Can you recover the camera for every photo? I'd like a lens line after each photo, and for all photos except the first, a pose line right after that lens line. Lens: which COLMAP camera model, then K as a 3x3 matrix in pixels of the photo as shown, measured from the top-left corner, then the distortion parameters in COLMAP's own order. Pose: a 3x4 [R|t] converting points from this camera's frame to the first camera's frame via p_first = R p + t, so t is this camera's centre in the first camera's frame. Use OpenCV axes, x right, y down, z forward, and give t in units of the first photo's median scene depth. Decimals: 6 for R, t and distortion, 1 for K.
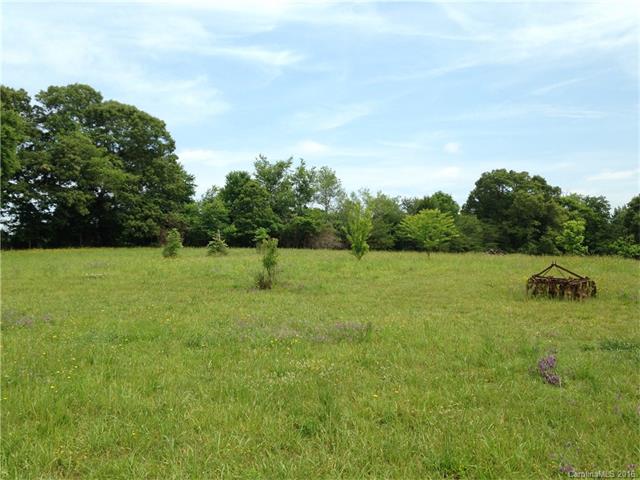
lens RADIAL K [[610.8, 0, 320.0], [0, 610.8, 240.0], [0, 0, 1]] dist [0.286928, -0.316146]
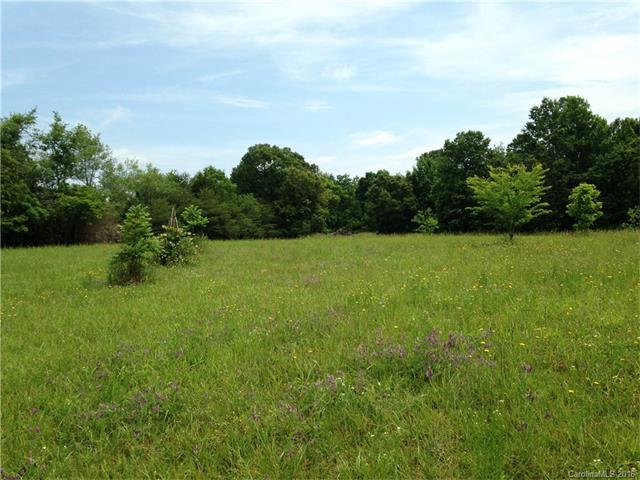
lens RADIAL K [[610.8, 0, 320.0], [0, 610.8, 240.0], [0, 0, 1]] dist [0.286928, -0.316146]
pose [[0.873337, -0.060849, 0.483300, -0.093801], [0.048615, 0.998102, 0.037814, -0.002269], [-0.484684, -0.009529, 0.874637, 0.176174]]
